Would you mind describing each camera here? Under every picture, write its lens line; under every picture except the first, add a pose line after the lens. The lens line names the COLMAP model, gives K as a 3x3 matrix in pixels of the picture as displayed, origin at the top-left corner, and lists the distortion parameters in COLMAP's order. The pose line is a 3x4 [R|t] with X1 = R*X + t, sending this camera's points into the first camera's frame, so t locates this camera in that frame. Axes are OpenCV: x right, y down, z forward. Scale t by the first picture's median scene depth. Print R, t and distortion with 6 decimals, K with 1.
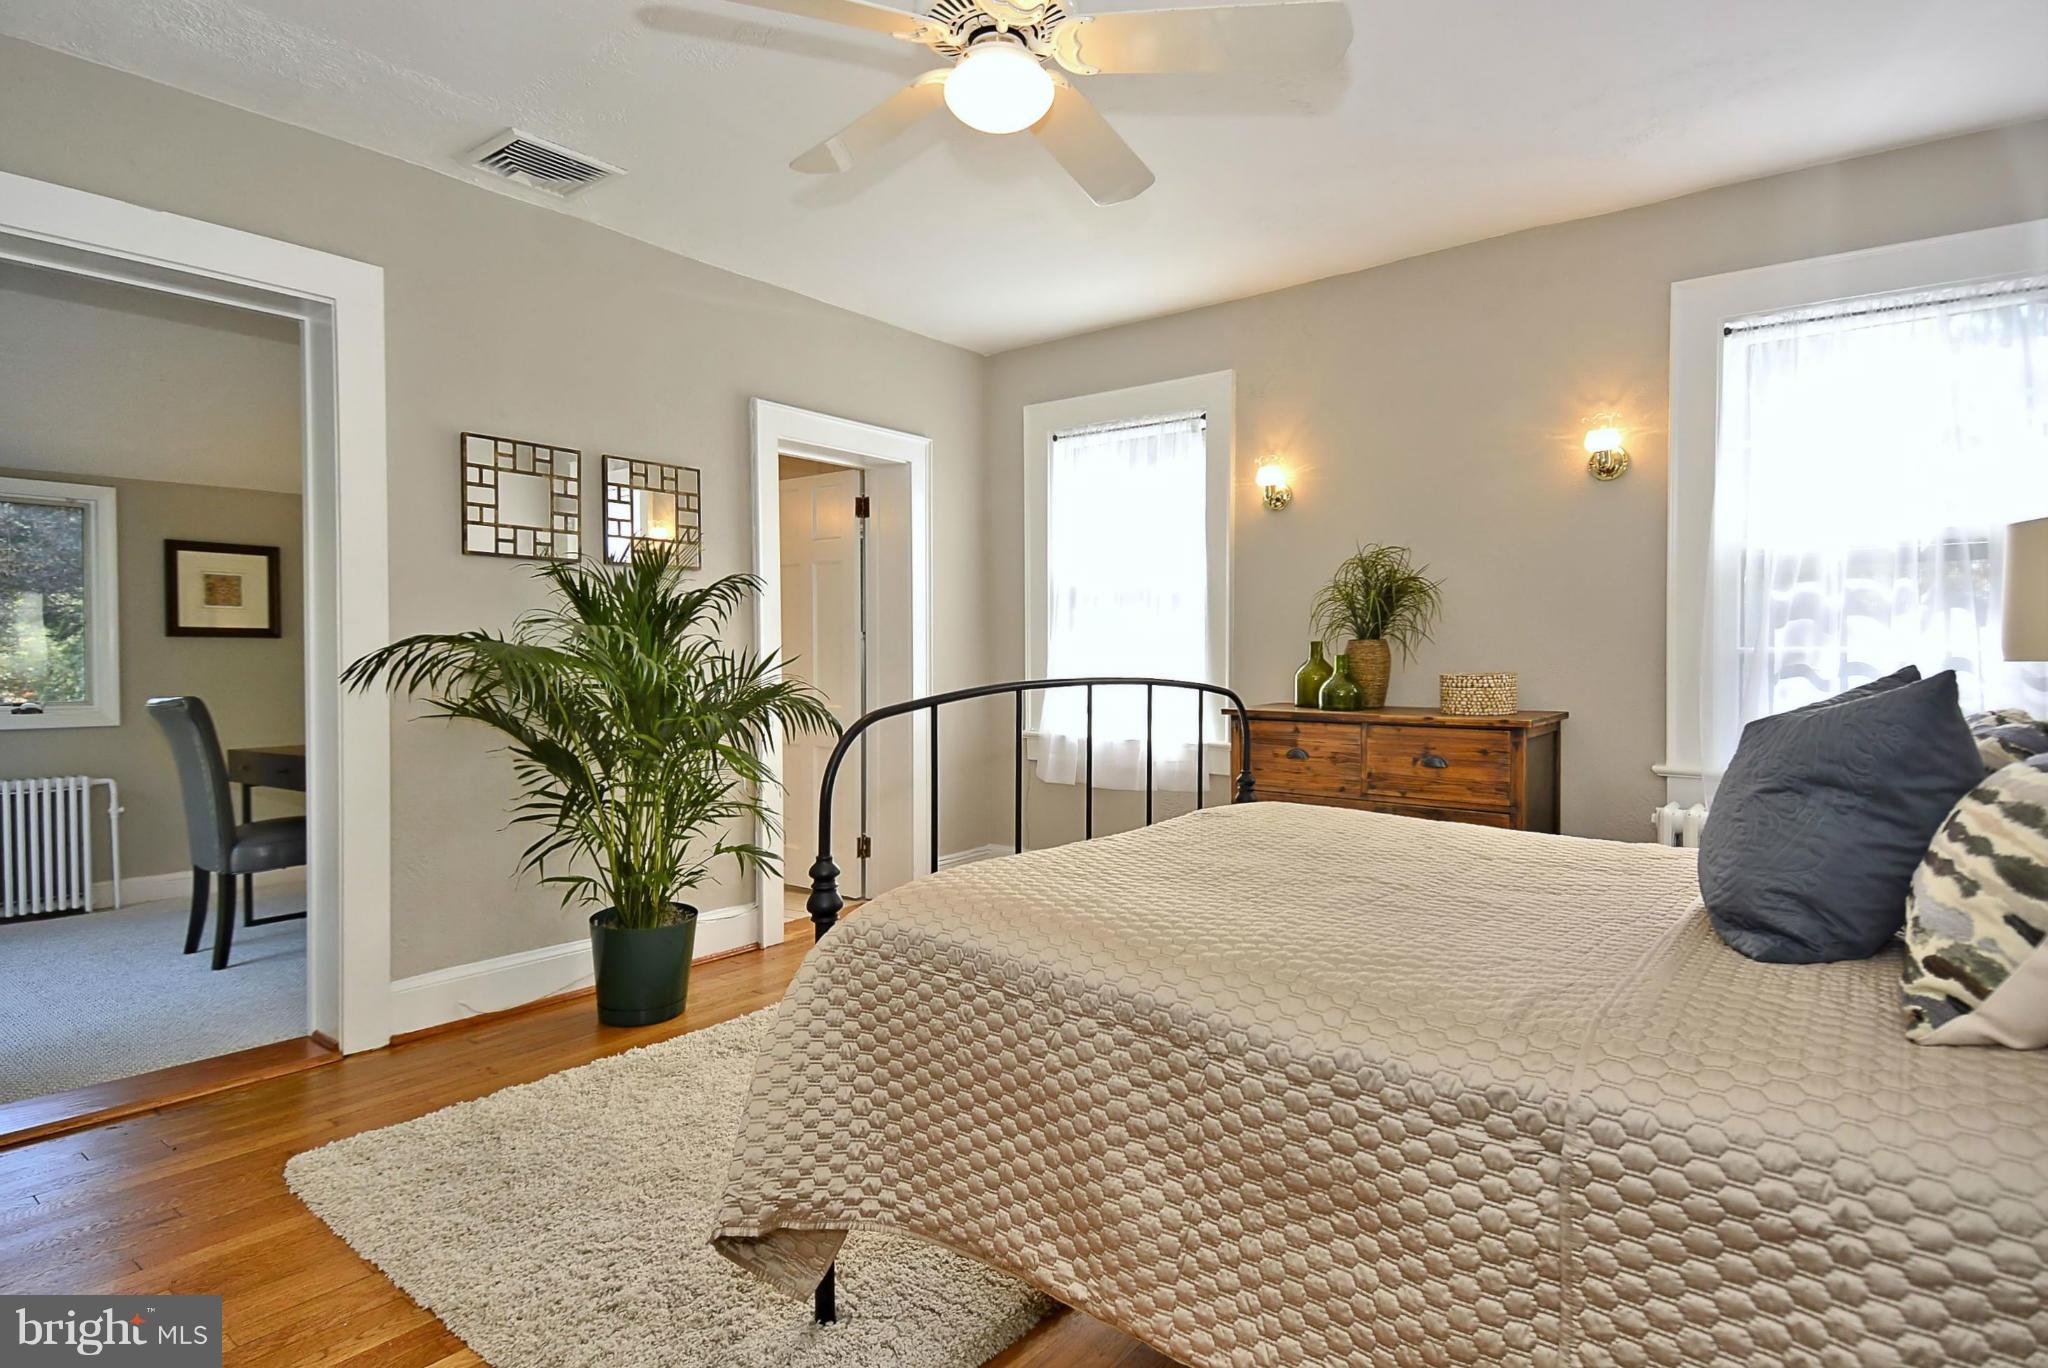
lens RADIAL K [[1123.2, 0, 1059.5], [0, 1123.2, 674.6], [0, 0, 1]] dist [0.014468, -0.001609]
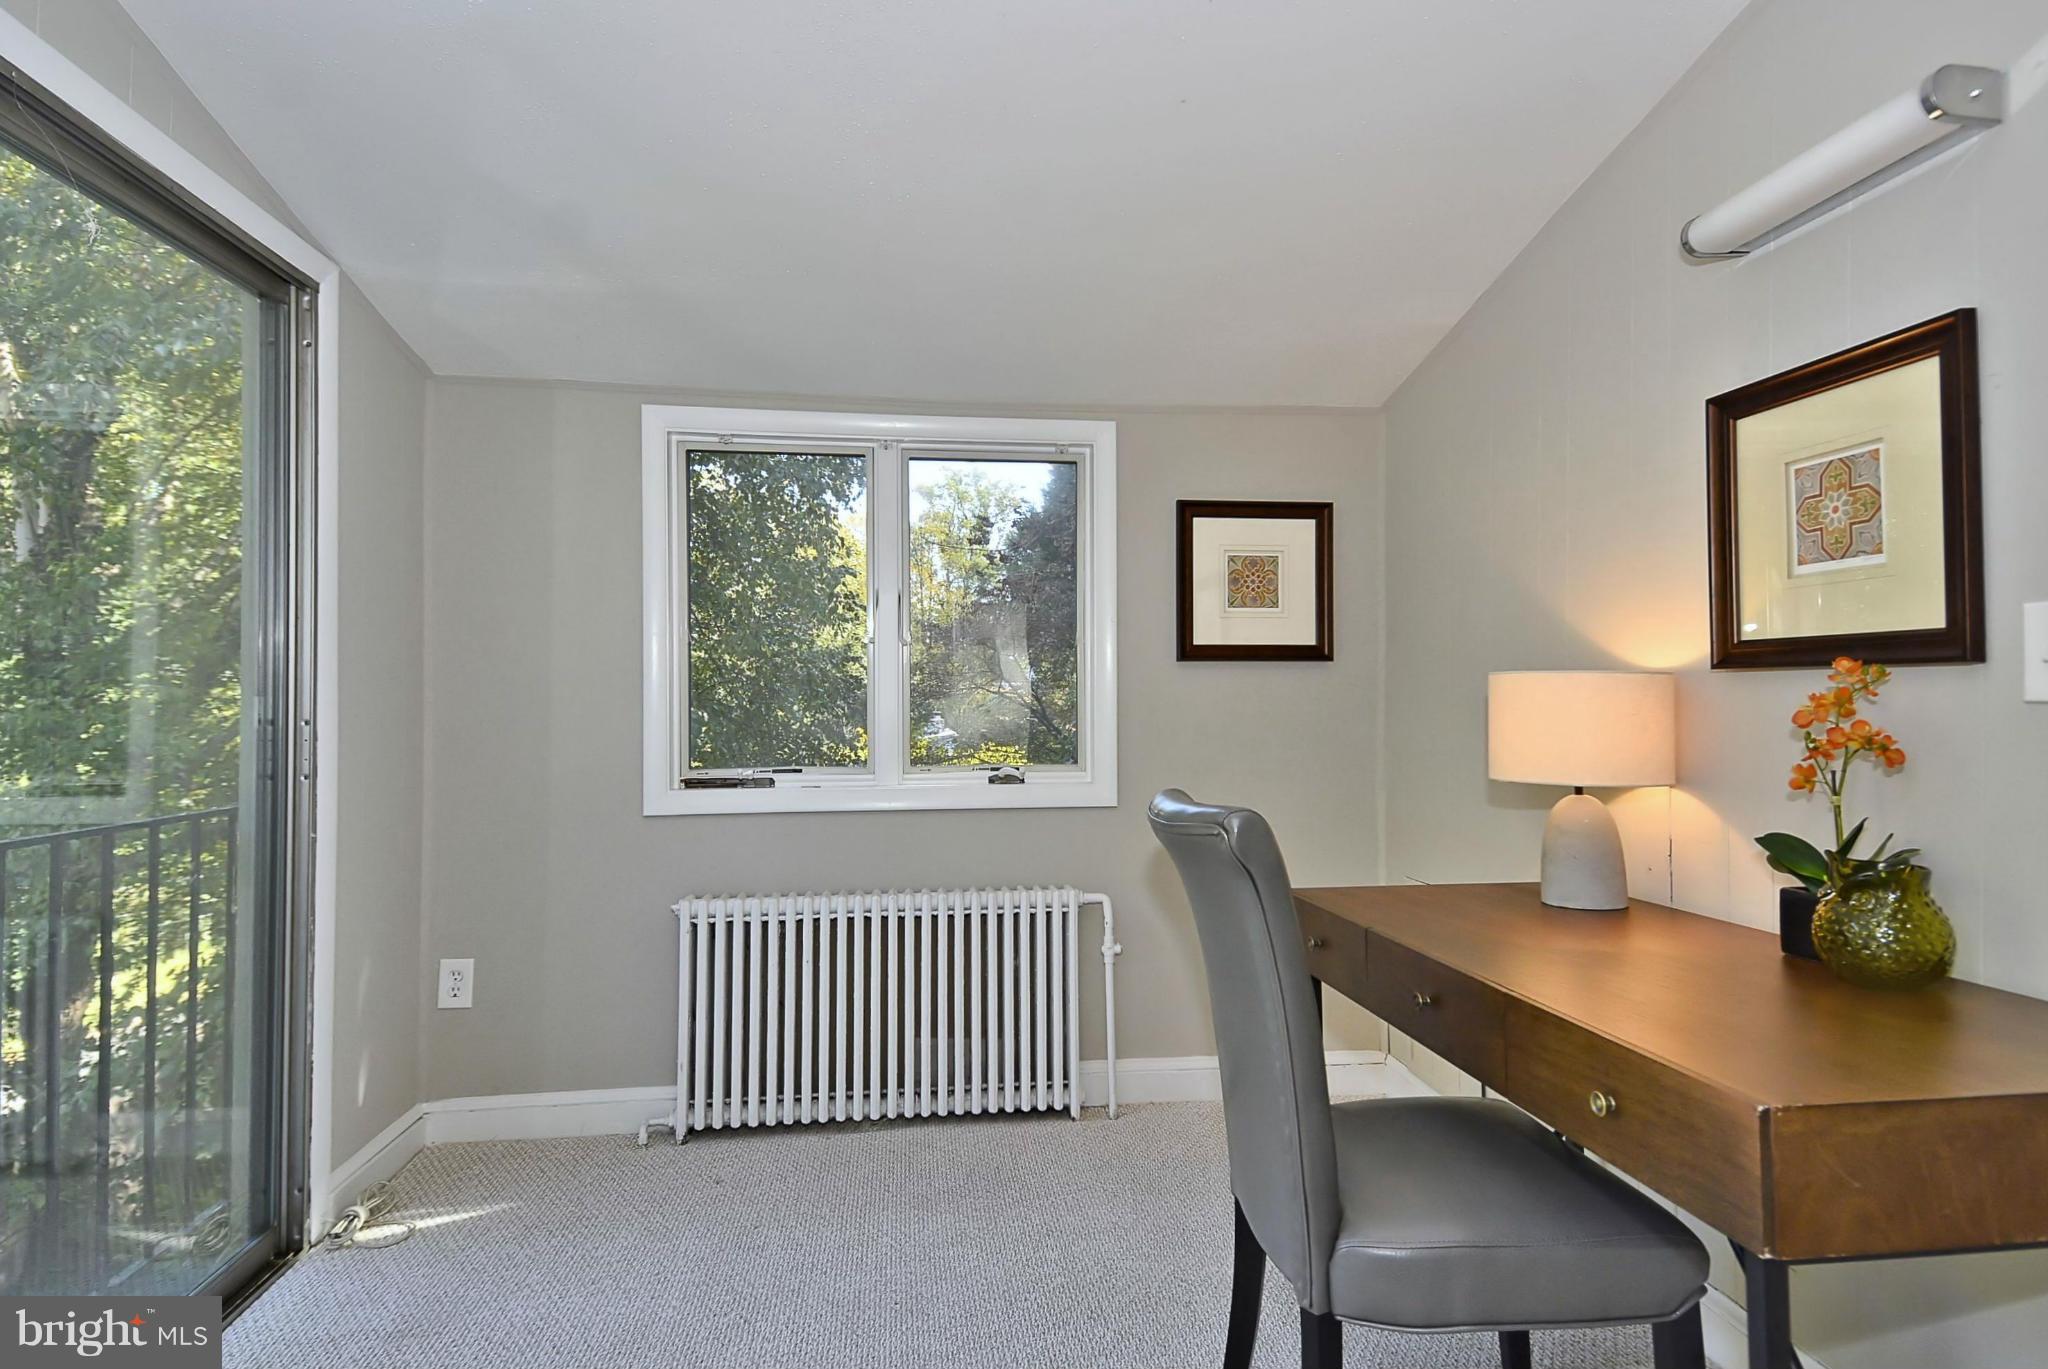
lens RADIAL K [[1123.2, 0, 1059.5], [0, 1123.2, 675.1], [0, 0, 1]] dist [0.014468, -0.001609]
pose [[0.722139, -0.011278, -0.691657, -0.413933], [-0.012523, 0.999490, -0.029373, -0.007193], [0.691635, 0.029874, 0.721629, 0.516868]]
